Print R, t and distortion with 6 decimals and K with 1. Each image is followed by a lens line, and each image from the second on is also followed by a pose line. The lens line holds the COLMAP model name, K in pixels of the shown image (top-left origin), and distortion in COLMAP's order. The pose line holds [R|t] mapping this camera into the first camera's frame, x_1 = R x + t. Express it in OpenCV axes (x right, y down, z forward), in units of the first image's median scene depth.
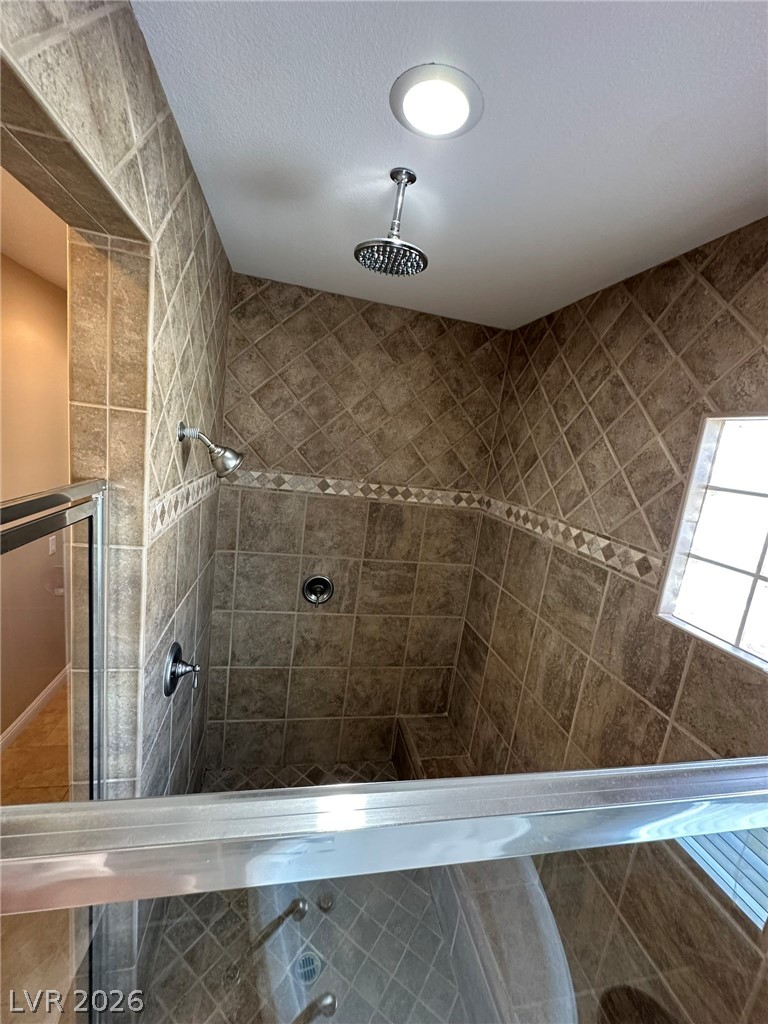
lens RADIAL K [[410.5, 0, 383.3], [0, 410.5, 513.3], [0, 0, 1]] dist [-0.003563, 0.000155]
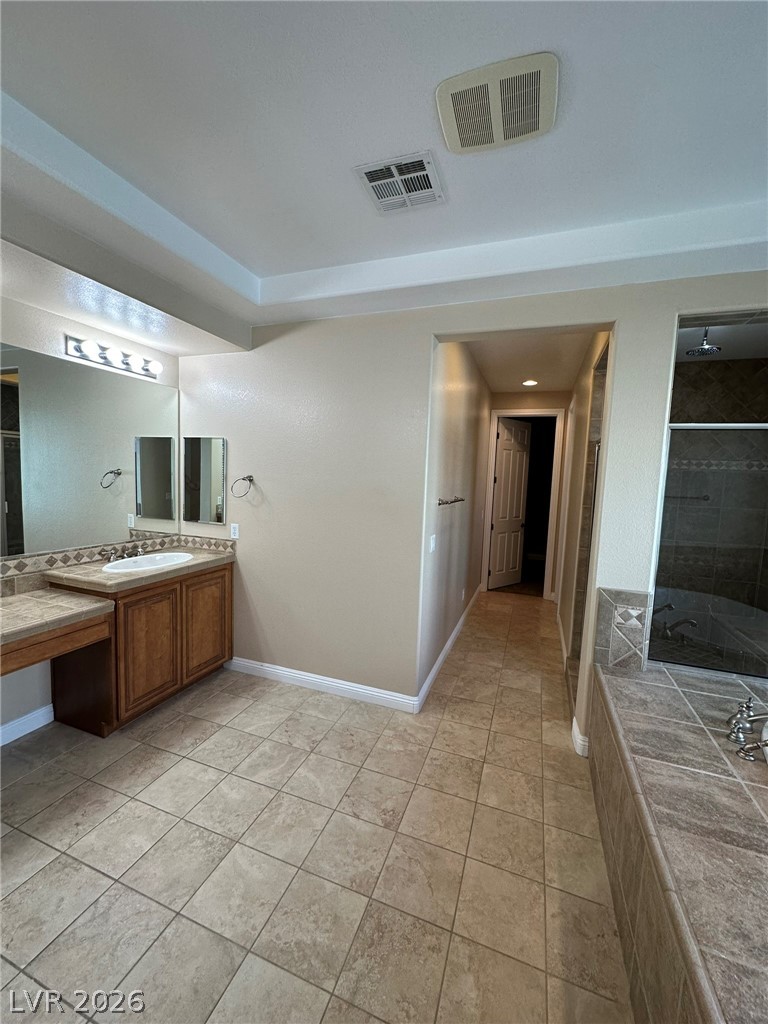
lens RADIAL K [[410.5, 0, 382.6], [0, 410.5, 512.8], [0, 0, 1]] dist [-0.003563, 0.000155]
pose [[0.837264, -0.045986, -0.544862, -0.156918], [-0.030936, 0.990877, -0.131168, 0.410047], [0.545923, 0.126678, 0.828203, -1.087807]]
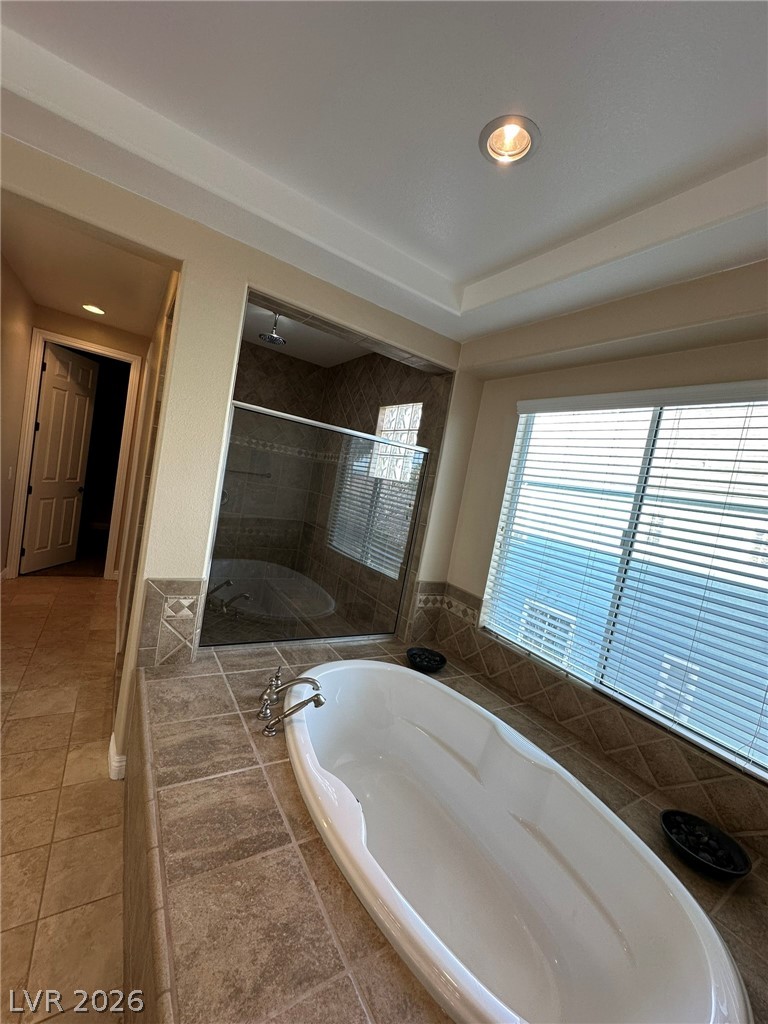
lens RADIAL K [[410.5, 0, 382.7], [0, 410.5, 512.8], [0, 0, 1]] dist [-0.003563, 0.000155]
pose [[0.940200, 0.013224, 0.340366, -0.101346], [0.005128, 0.998583, -0.052962, 0.353632], [-0.340584, 0.051540, 0.938800, -0.901792]]
